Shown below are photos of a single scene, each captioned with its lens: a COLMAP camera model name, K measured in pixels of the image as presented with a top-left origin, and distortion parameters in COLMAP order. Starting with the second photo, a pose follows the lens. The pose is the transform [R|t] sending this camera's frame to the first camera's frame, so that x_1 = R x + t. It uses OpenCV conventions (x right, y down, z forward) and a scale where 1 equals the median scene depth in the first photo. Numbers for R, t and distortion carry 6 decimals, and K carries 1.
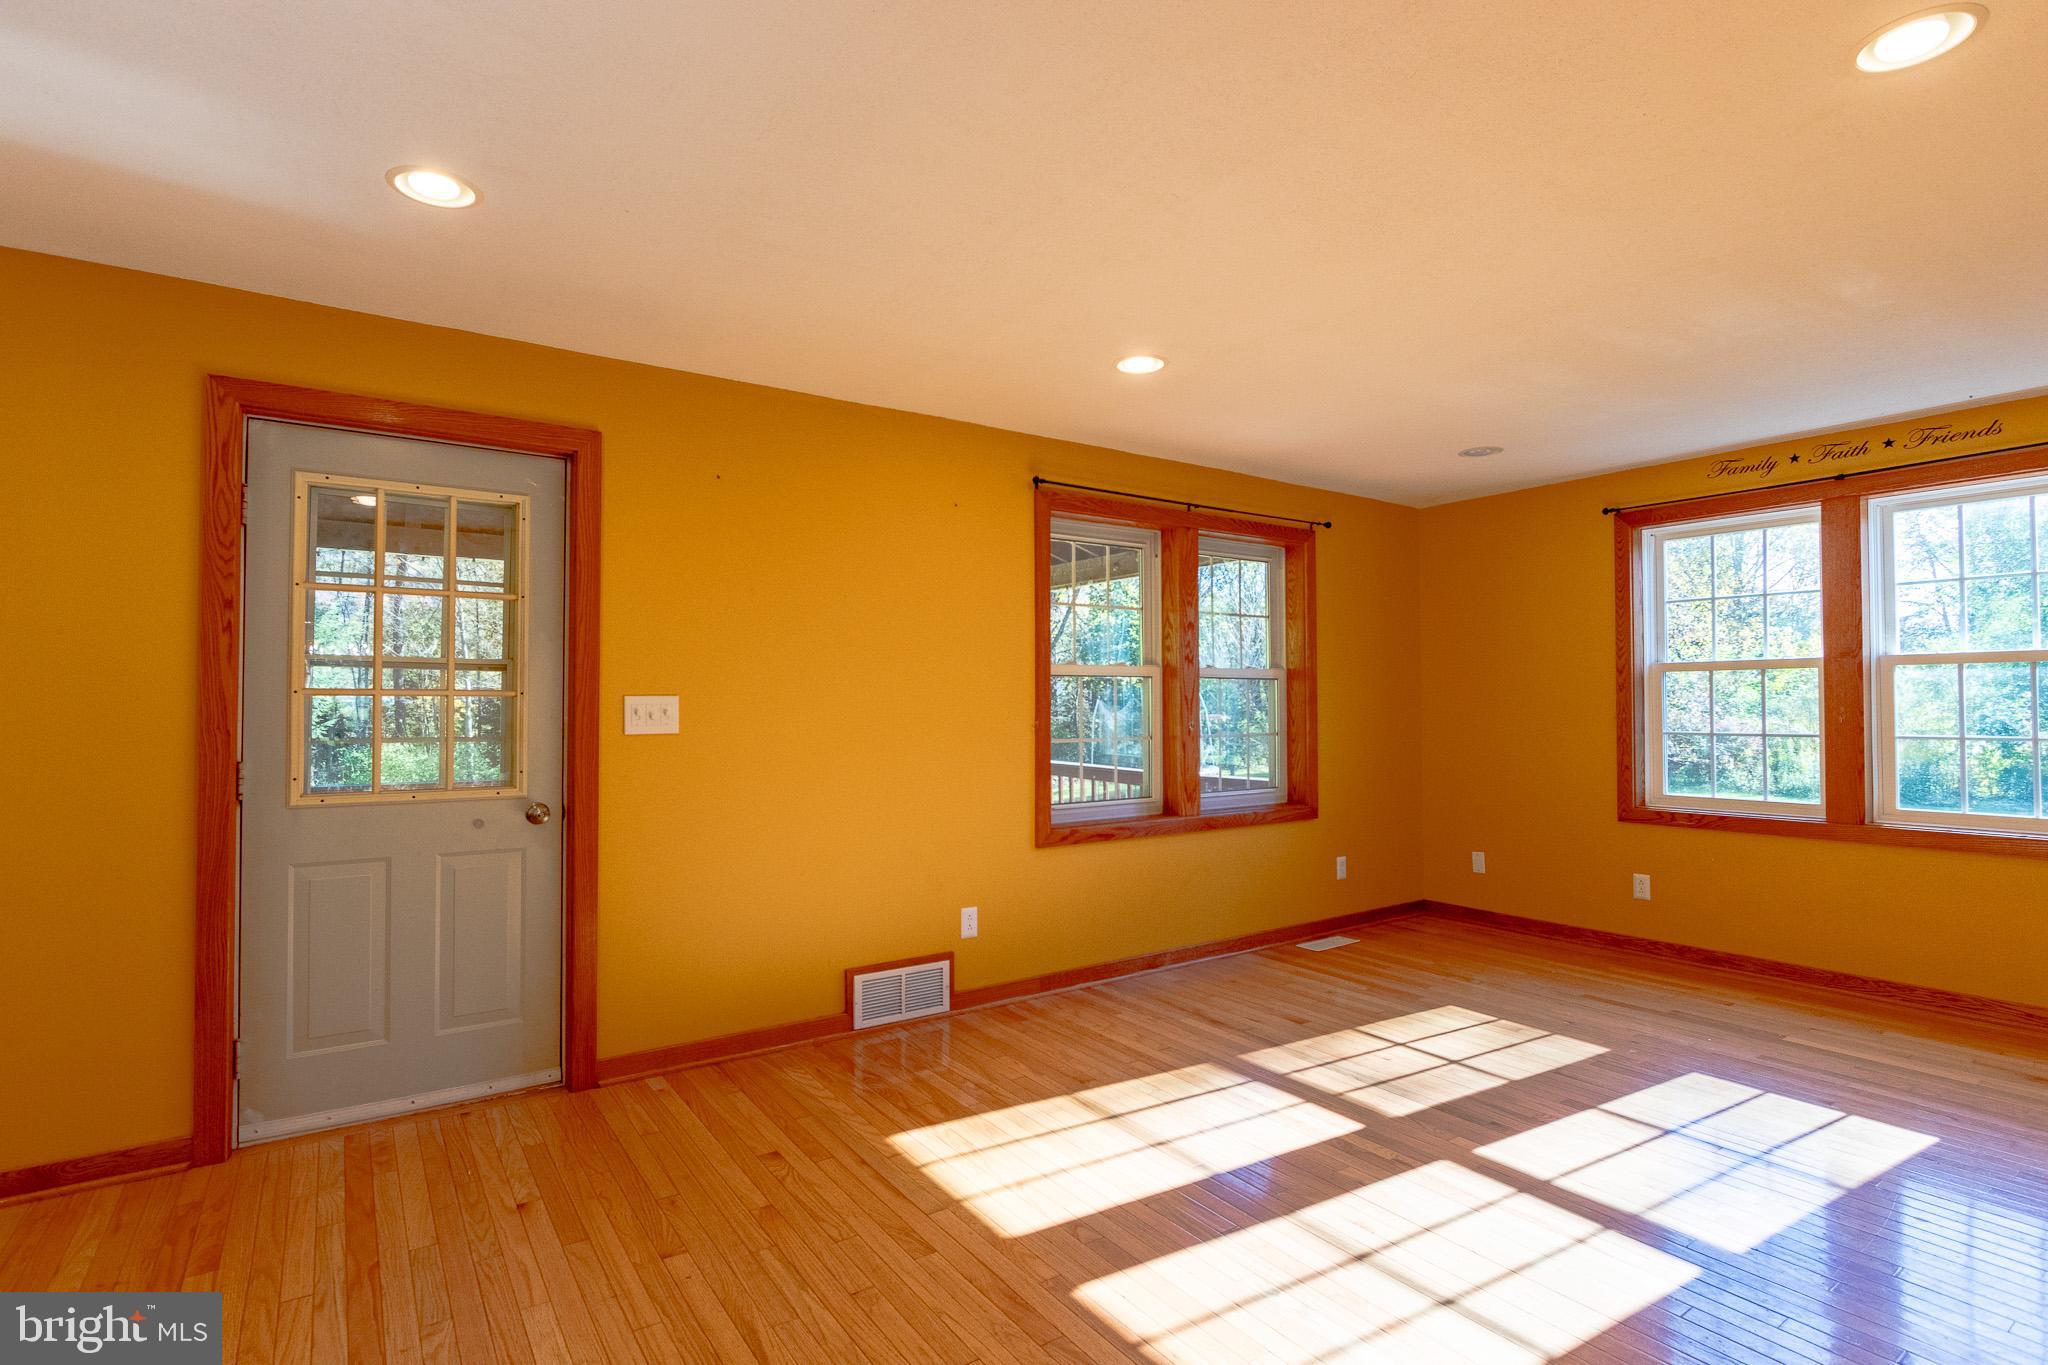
lens RADIAL K [[1015.9, 0, 1035.6], [0, 1015.9, 688.6], [0, 0, 1]] dist [0.002498, -0.000461]
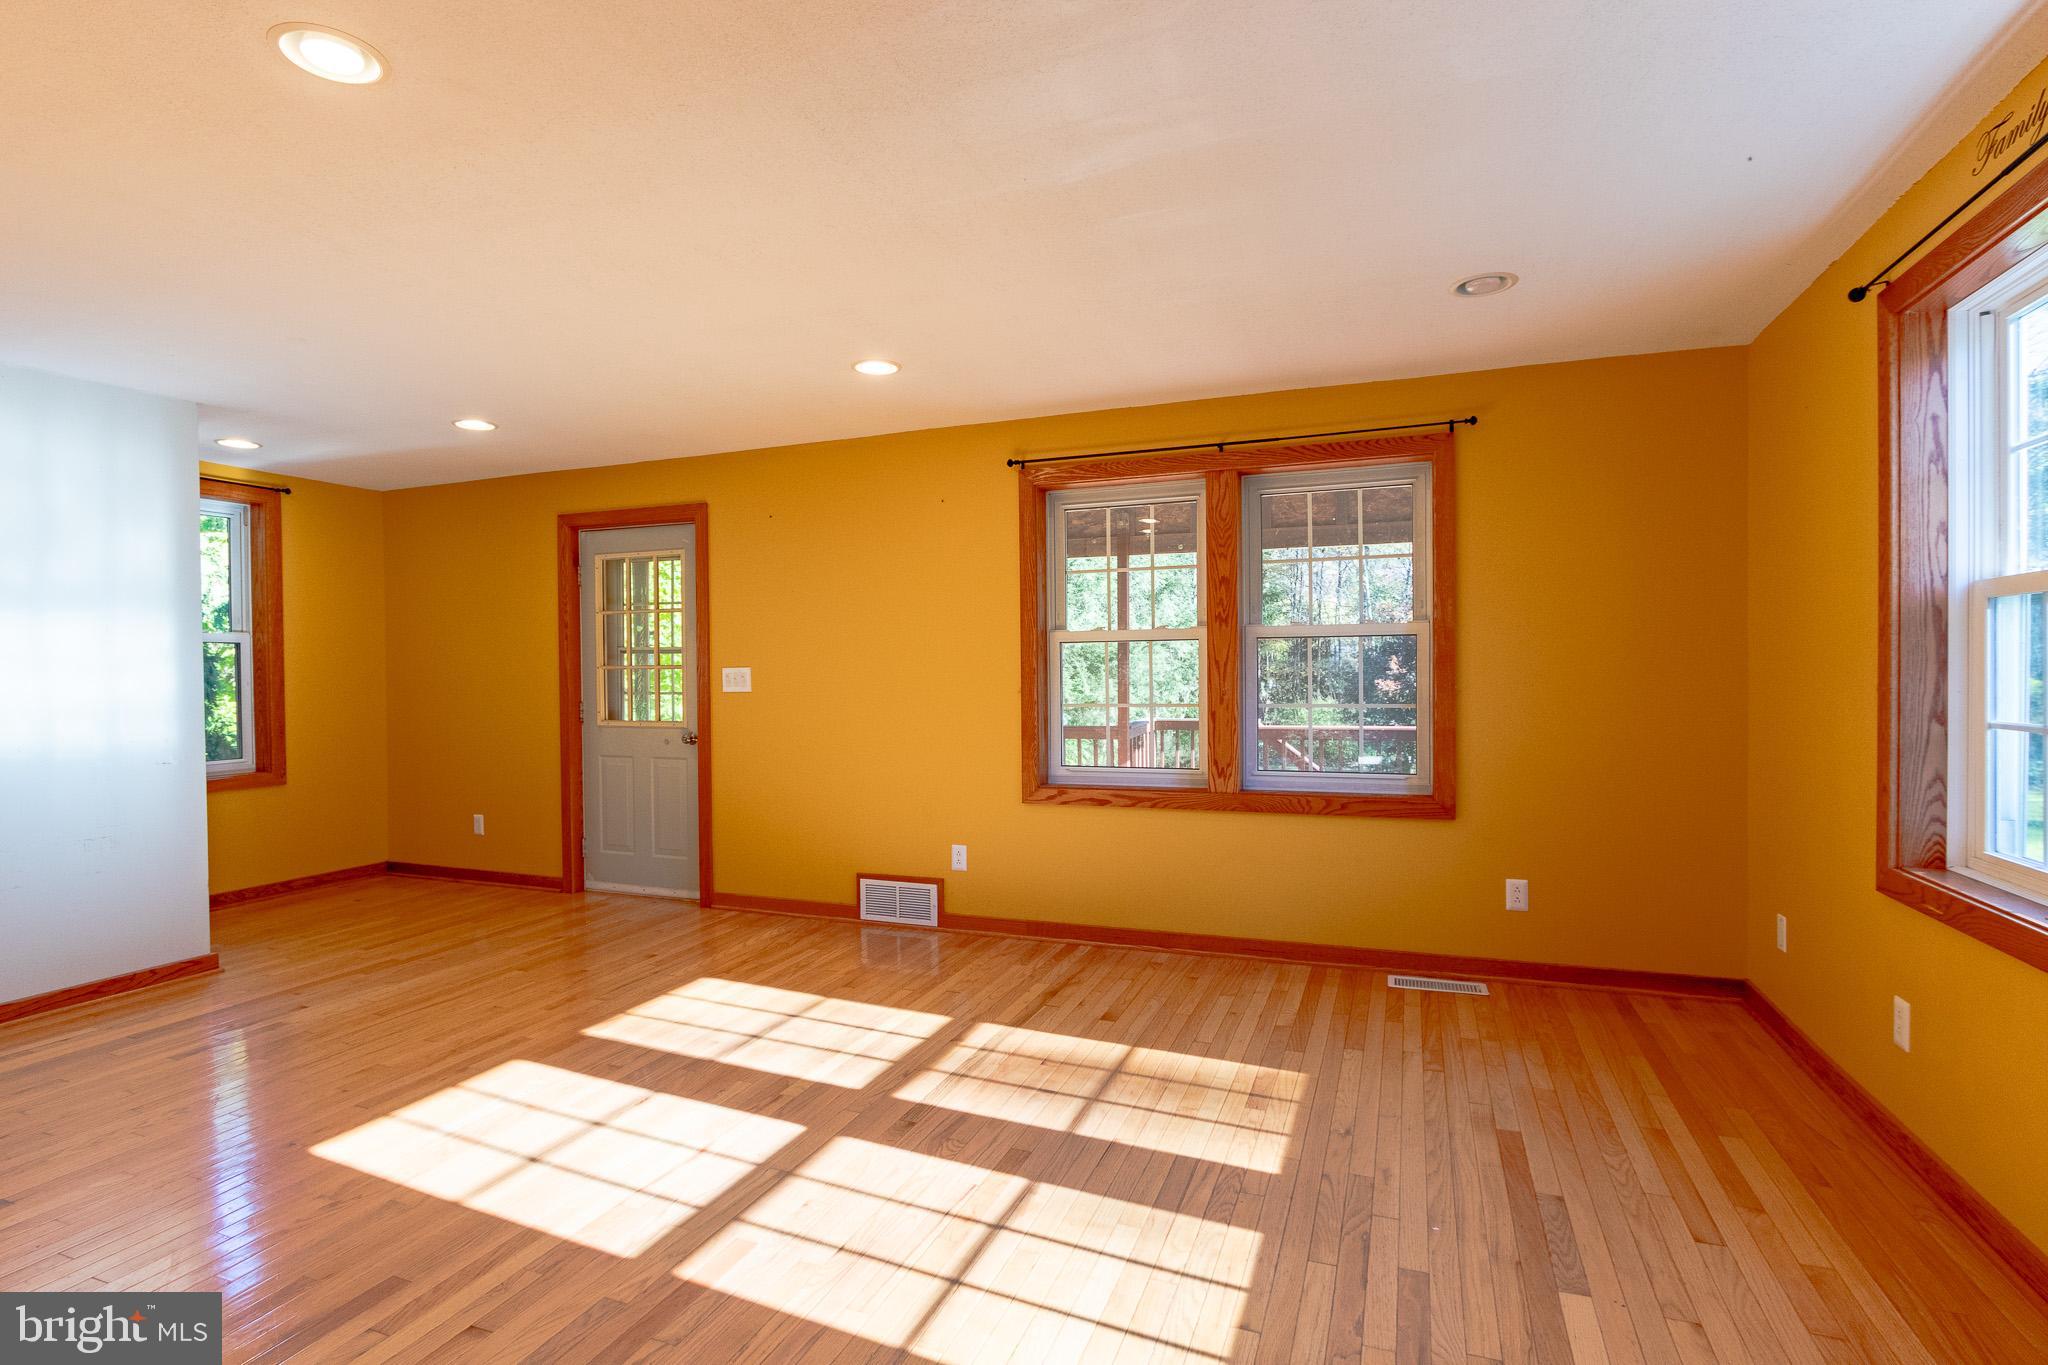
lens RADIAL K [[980.6, 0, 1053.8], [0, 980.6, 683.1], [0, 0, 1]] dist [-0.016526, 0.000908]
pose [[0.566459, 0.013456, -0.823980, 0.938728], [0.024197, 0.999164, 0.032952, -0.005614], [0.823735, -0.038604, 0.565659, 0.466579]]
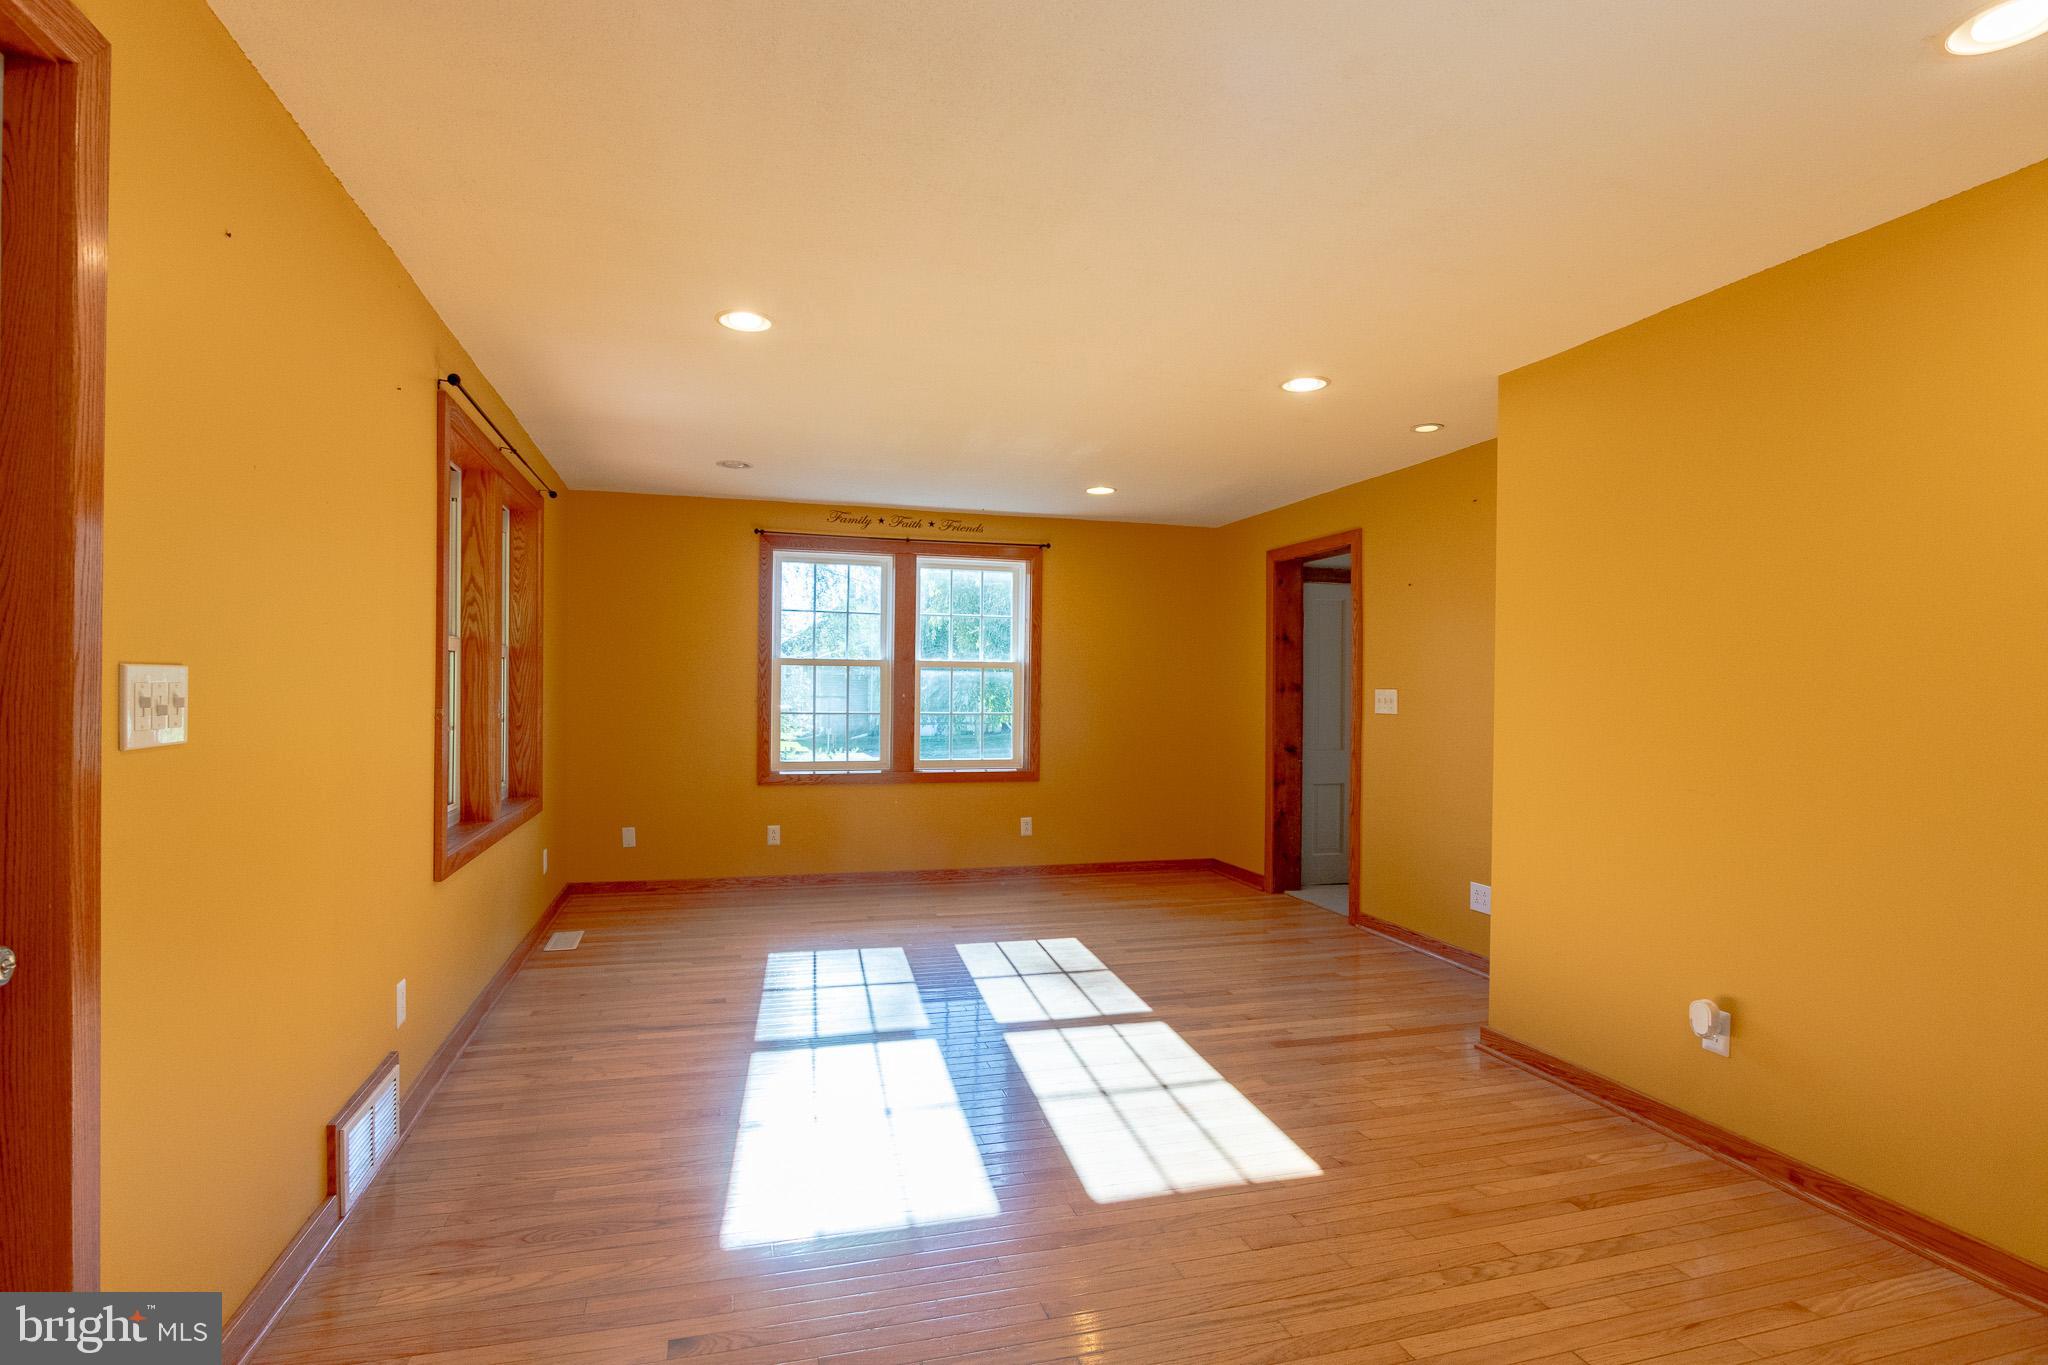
lens RADIAL K [[980.6, 0, 1027.6], [0, 980.6, 692.8], [0, 0, 1]] dist [-0.016526, 0.000908]
pose [[0.317016, 0.005151, 0.948406, -0.562985], [-0.026304, 0.999648, 0.003363, 0.007620], [-0.948055, -0.026013, 0.317040, 0.399696]]
